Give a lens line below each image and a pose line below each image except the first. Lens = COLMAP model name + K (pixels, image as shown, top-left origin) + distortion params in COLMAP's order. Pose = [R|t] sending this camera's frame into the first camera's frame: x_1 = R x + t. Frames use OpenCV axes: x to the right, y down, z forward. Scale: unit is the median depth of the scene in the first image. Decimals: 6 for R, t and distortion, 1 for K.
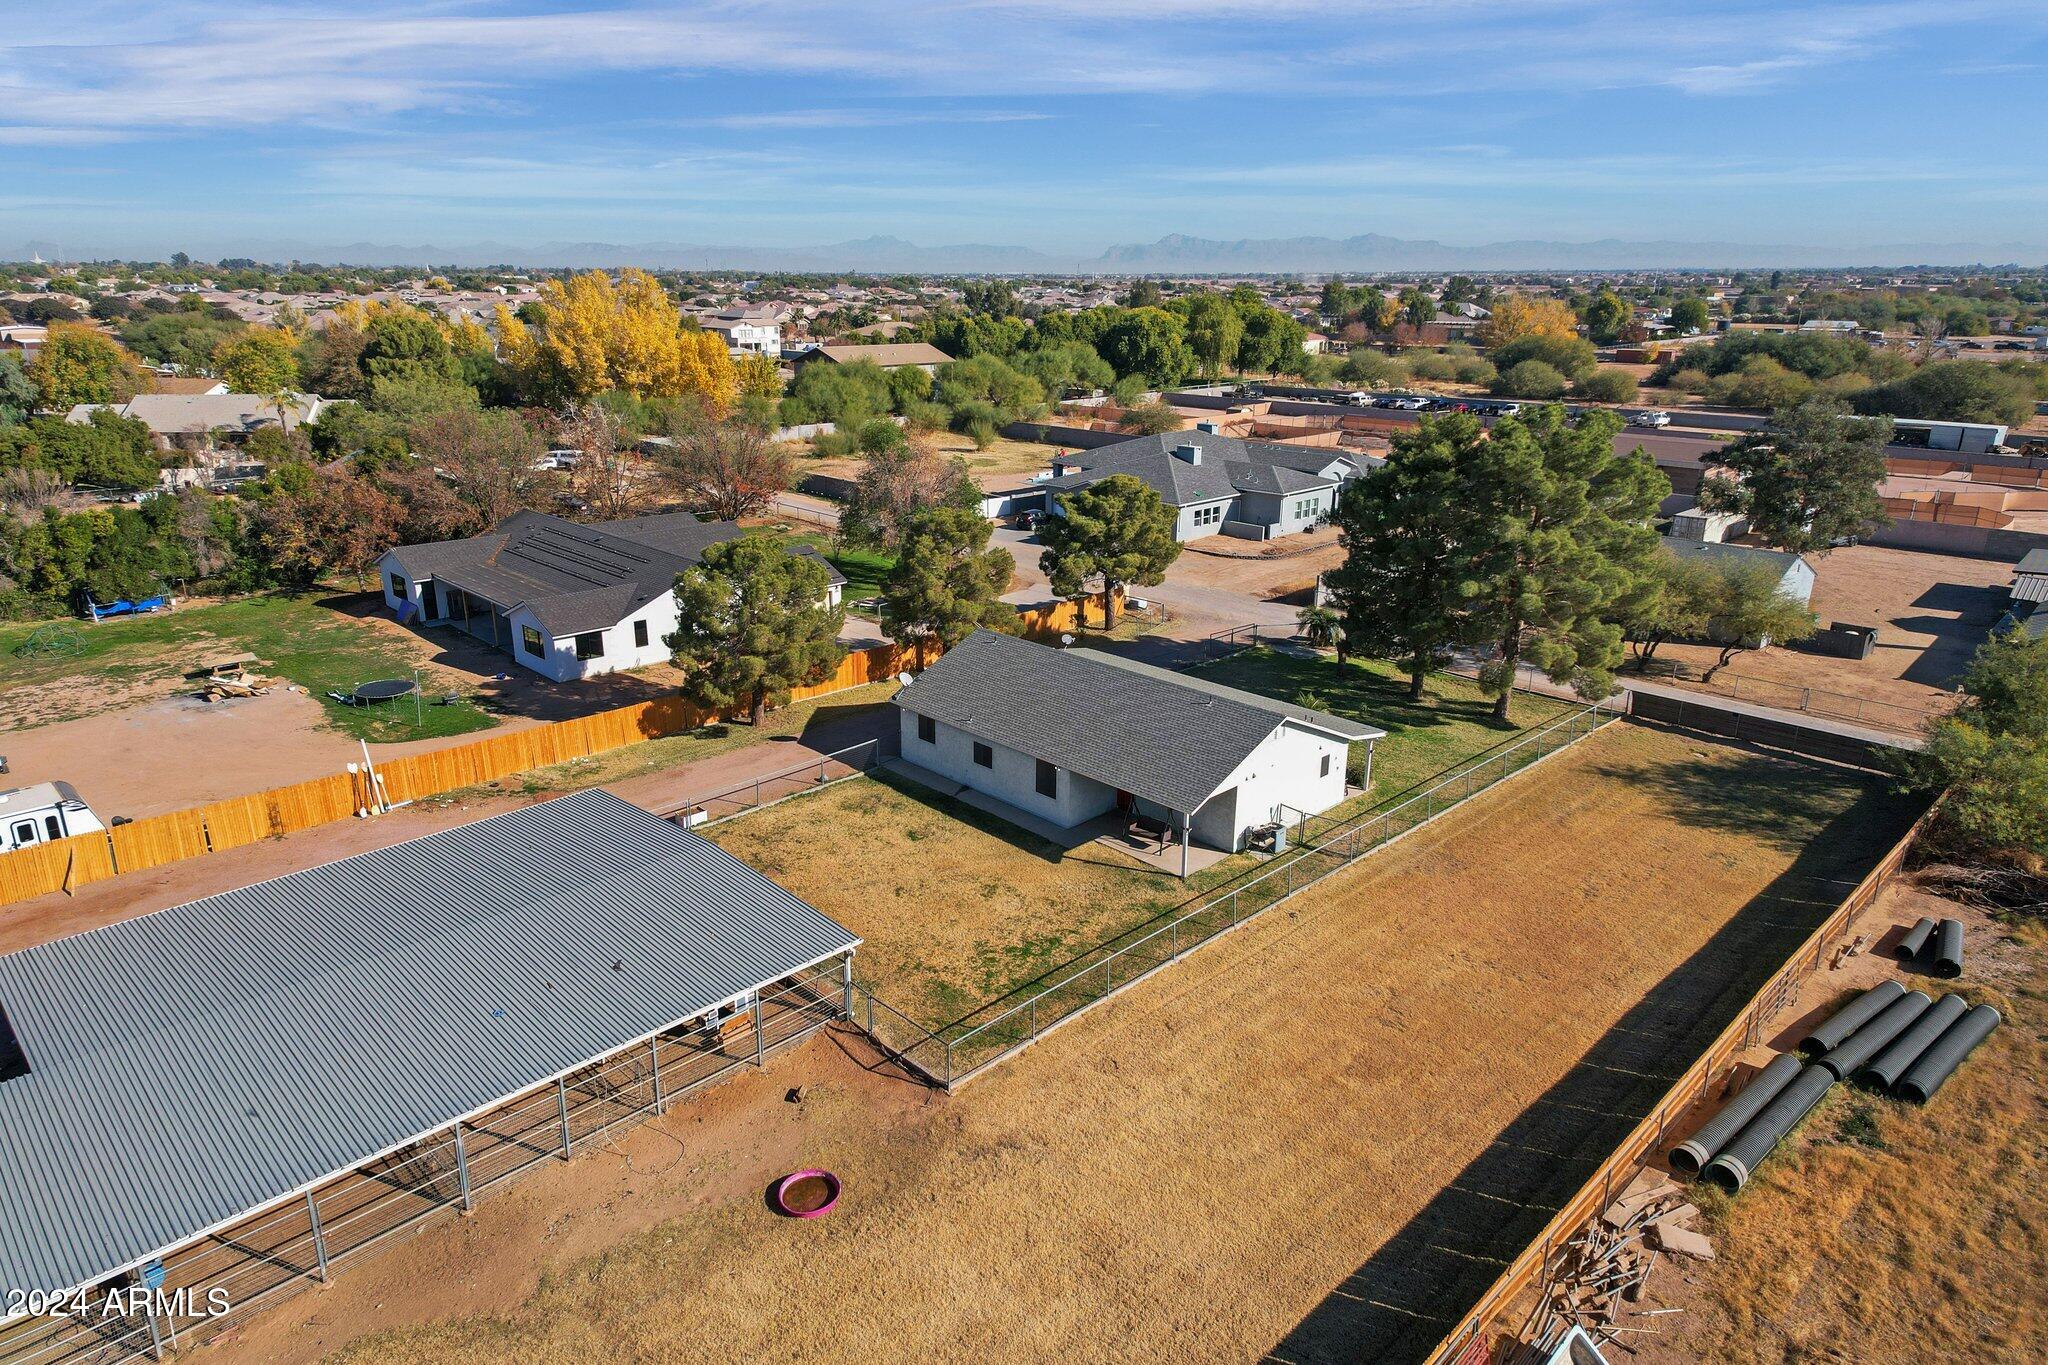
lens RADIAL K [[1262.3, 0, 1020.0], [0, 1262.3, 697.9], [0, 0, 1]] dist [0.069373, -0.039587]
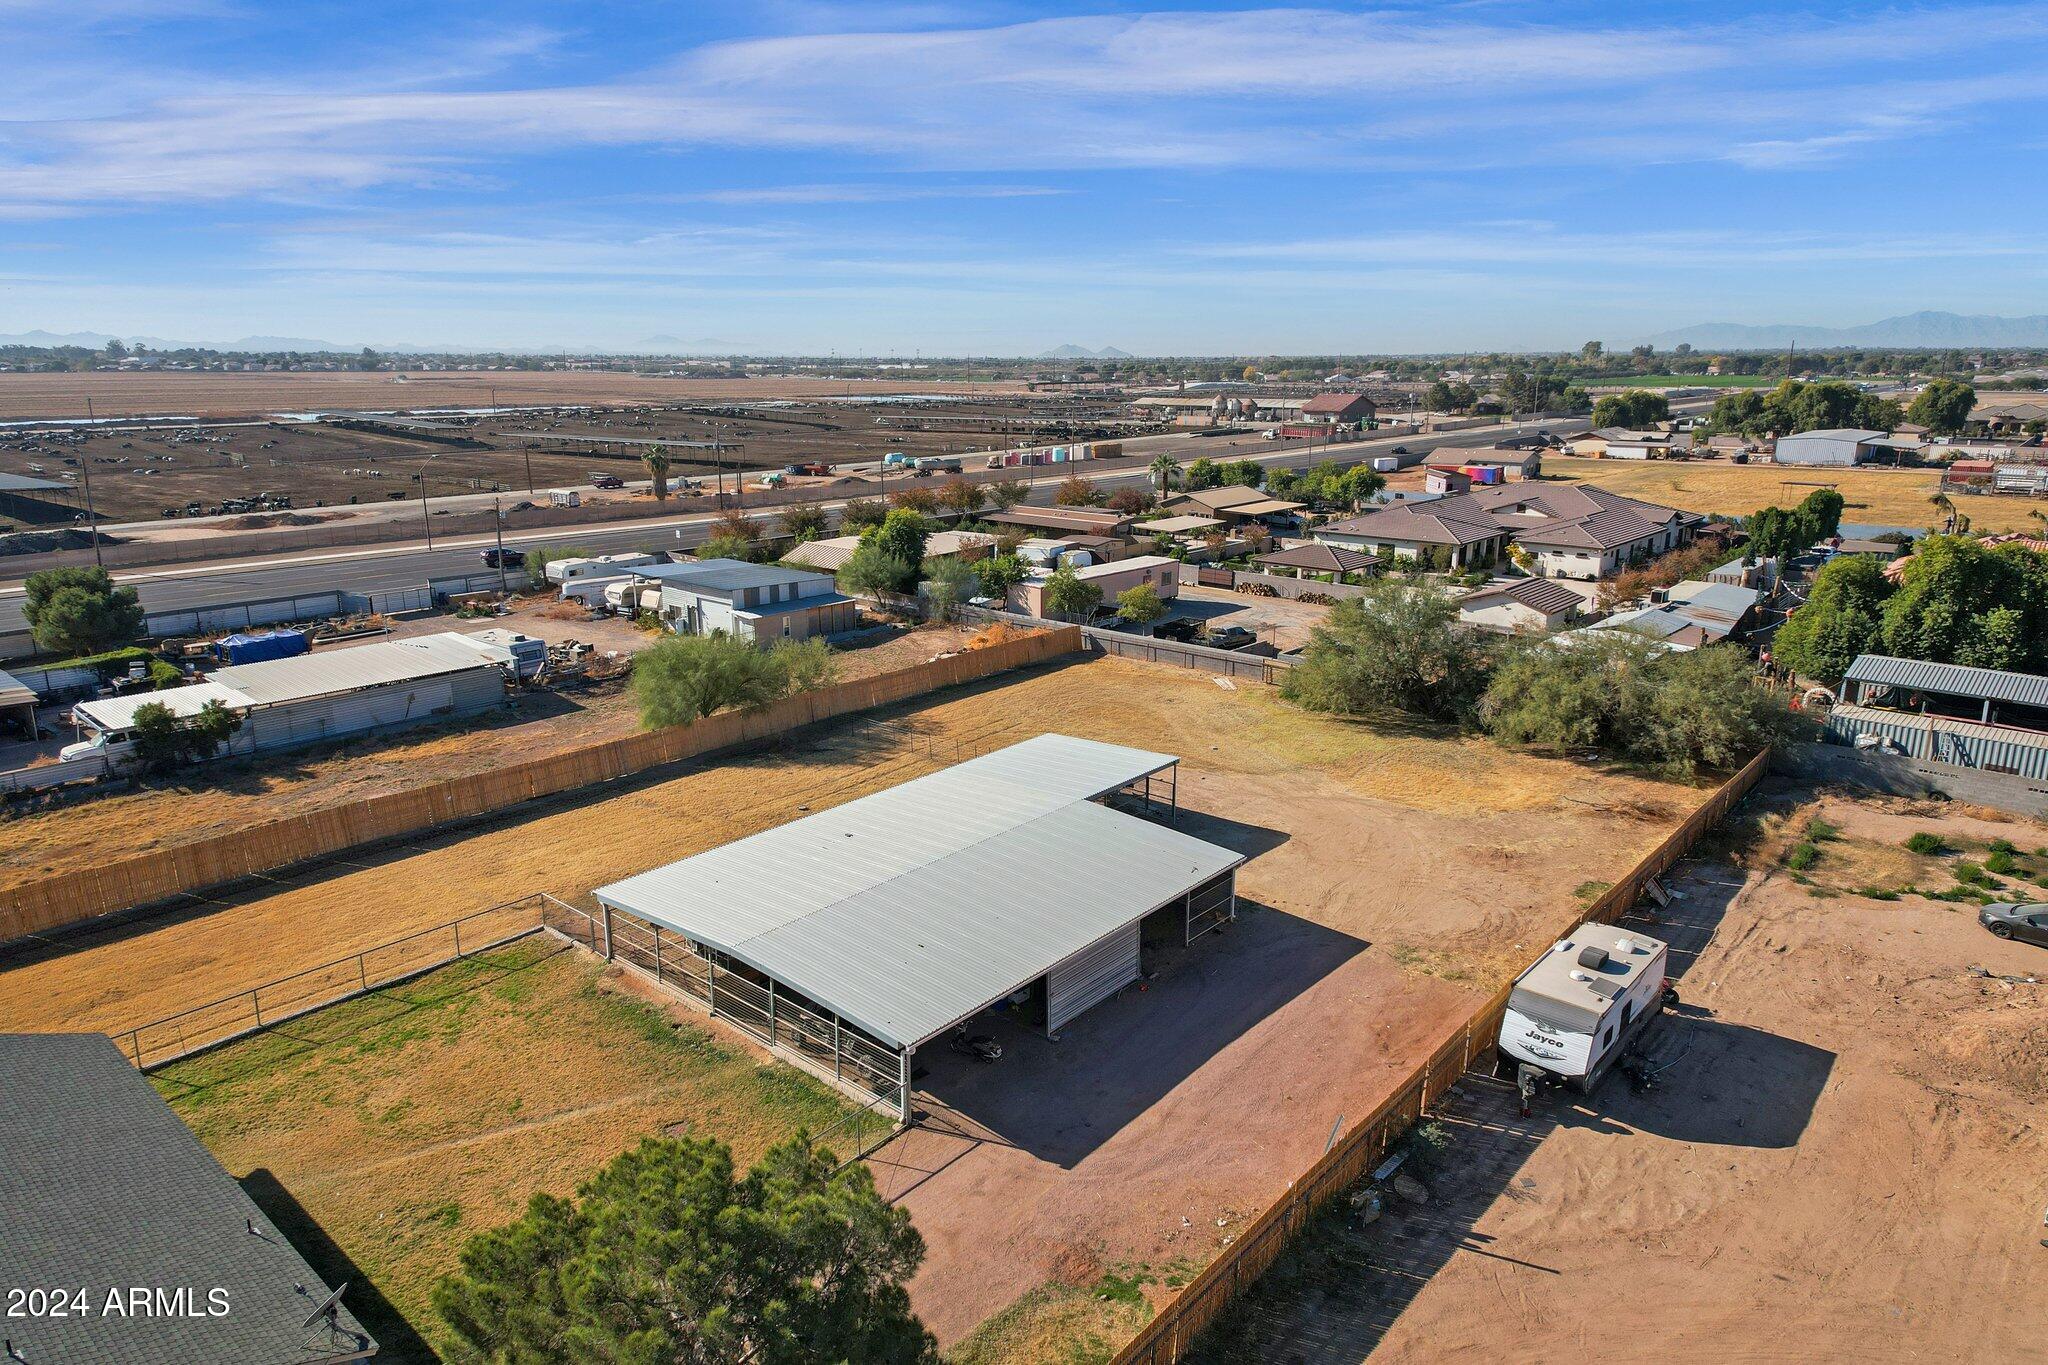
lens RADIAL K [[1262.3, 0, 1020.0], [0, 1262.3, 697.9], [0, 0, 1]] dist [0.069373, -0.039587]
pose [[-0.996640, 0.018999, -0.079667, -0.310771], [-0.028132, 0.834127, 0.550855, -0.454850], [0.076918, 0.551245, -0.830790, 1.362868]]
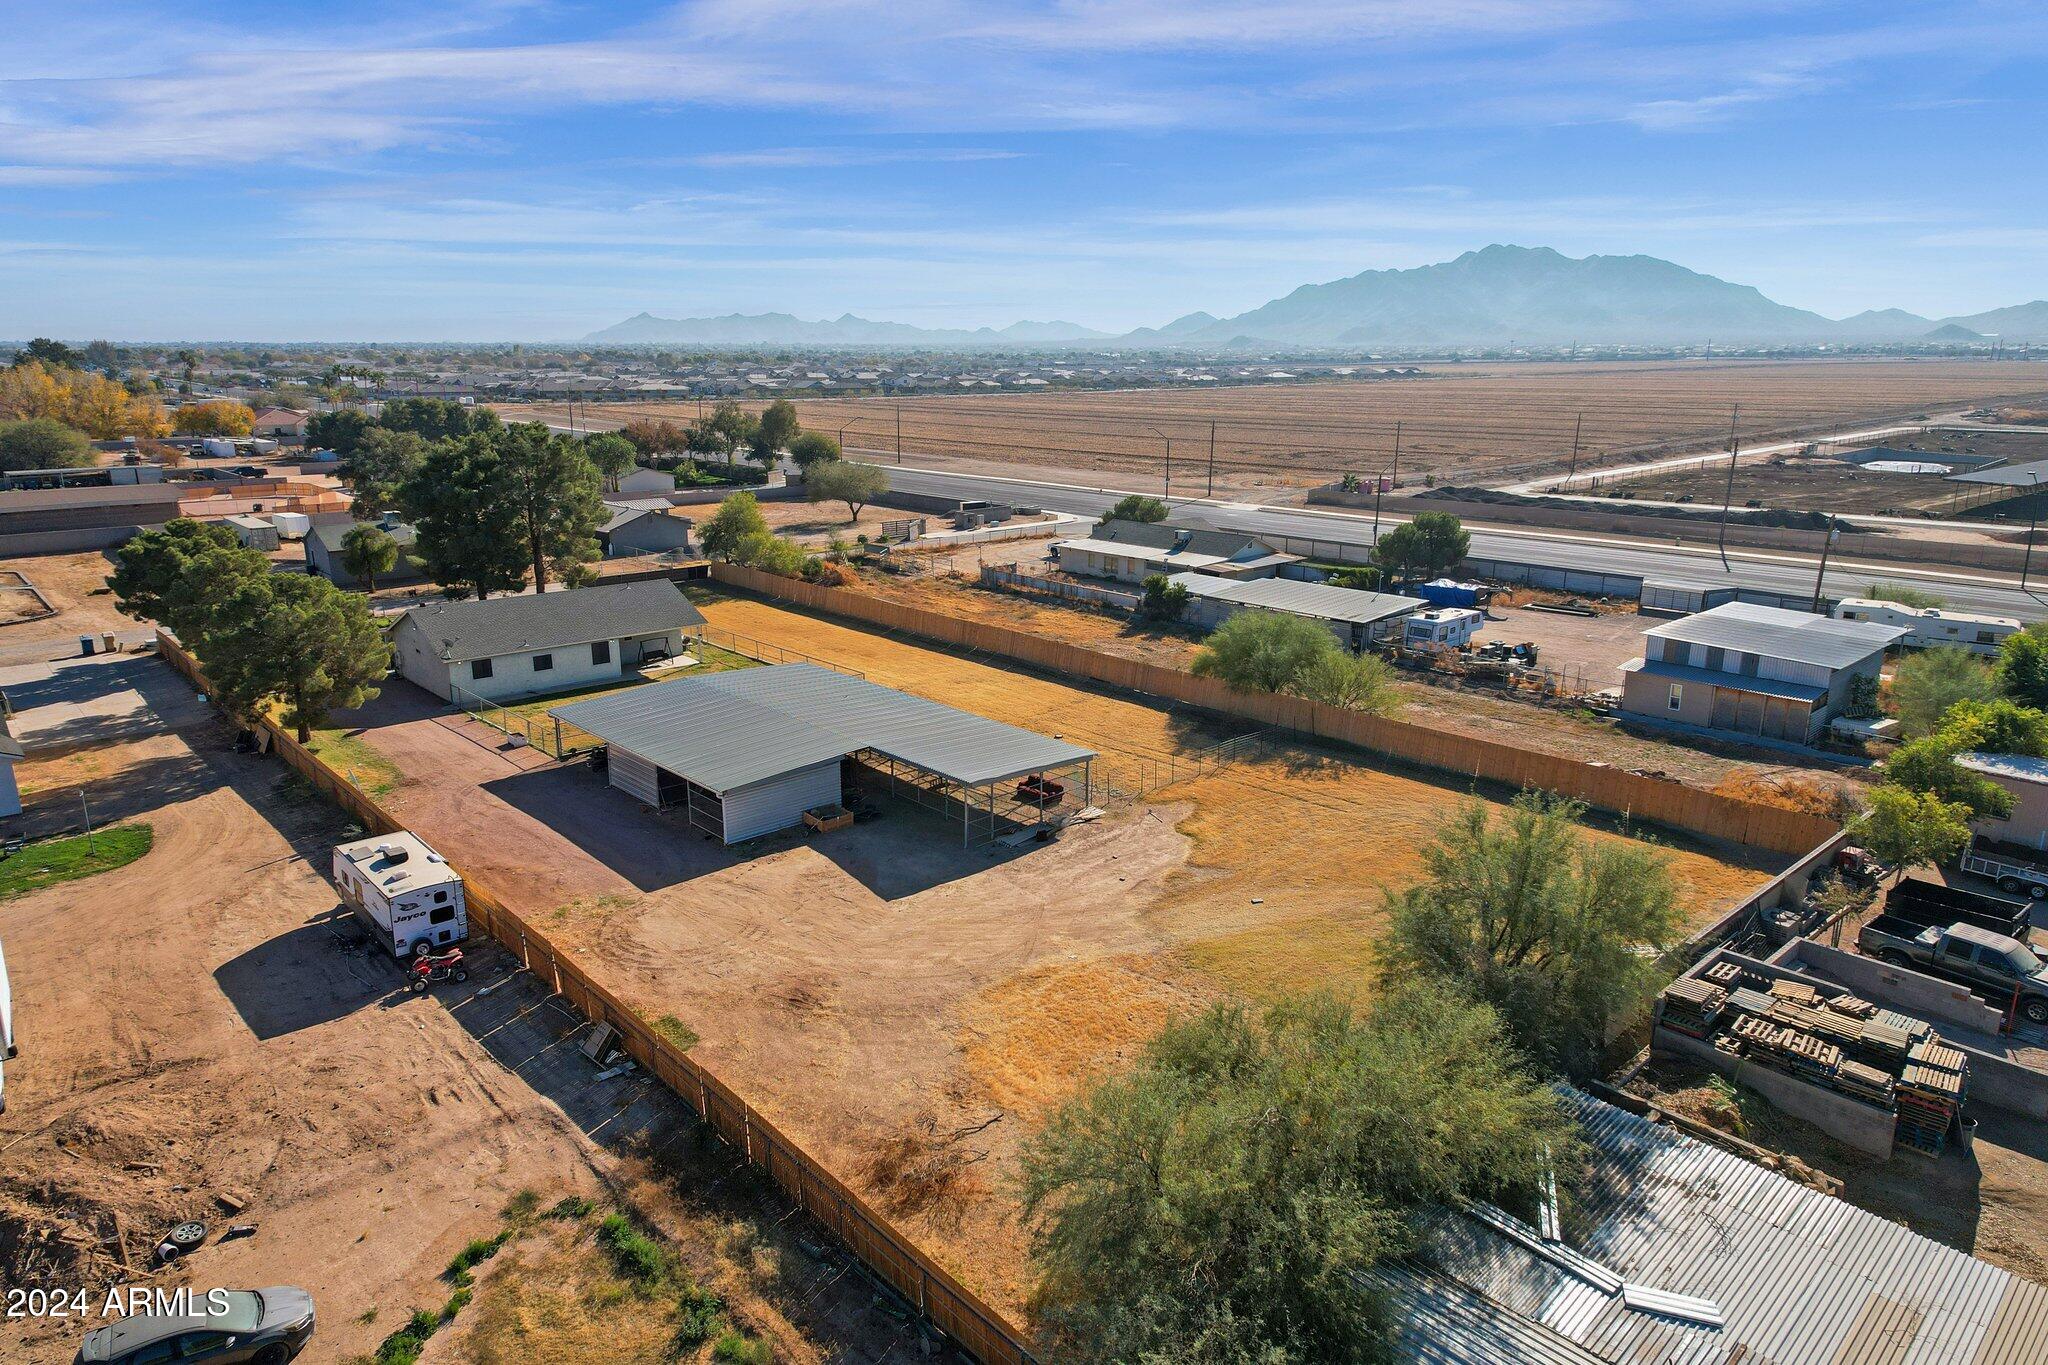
lens RADIAL K [[1268.5, 0, 1015.6], [0, 1268.5, 696.5], [0, 0, 1]] dist [0.073936, -0.037957]
pose [[0.036636, -0.264138, 0.963789, -1.526581], [0.315663, 0.918117, 0.239622, -0.106631], [-0.948164, 0.295453, 0.117014, 0.301073]]
